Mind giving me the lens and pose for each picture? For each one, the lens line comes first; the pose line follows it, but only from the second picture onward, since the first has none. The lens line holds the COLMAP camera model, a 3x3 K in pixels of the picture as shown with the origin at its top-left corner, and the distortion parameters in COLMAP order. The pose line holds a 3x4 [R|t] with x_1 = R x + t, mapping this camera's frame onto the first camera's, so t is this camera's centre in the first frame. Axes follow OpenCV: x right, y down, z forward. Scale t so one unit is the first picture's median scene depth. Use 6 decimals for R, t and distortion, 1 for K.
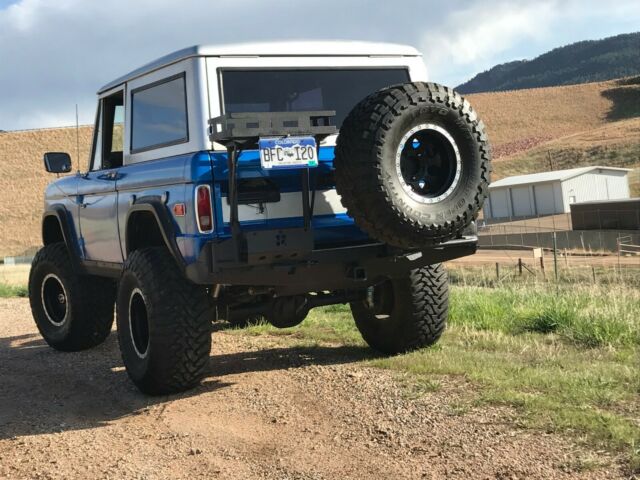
lens RADIAL K [[1037.3, 0, 303.5], [0, 1037.3, 239.7], [0, 0, 1]] dist [0.297995, -1.228341]
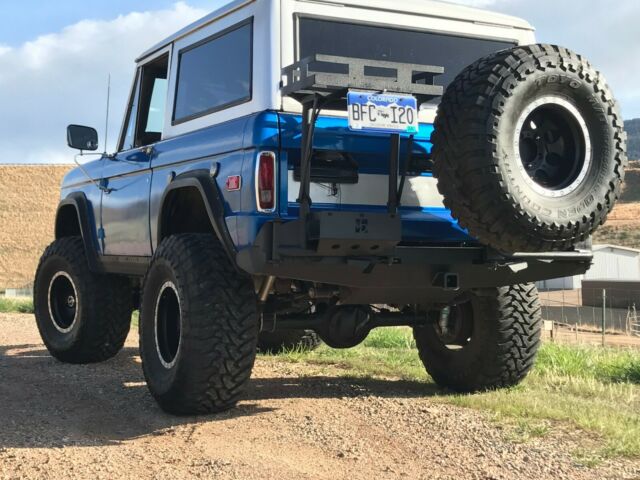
lens RADIAL K [[1037.3, 0, 303.5], [0, 1037.3, 239.7], [0, 0, 1]] dist [0.297995, -1.228341]
pose [[0.996871, 0.078807, -0.006198, -0.054399], [-0.079028, 0.995383, -0.054471, 0.052206], [0.001877, 0.054791, 0.998496, 0.193943]]
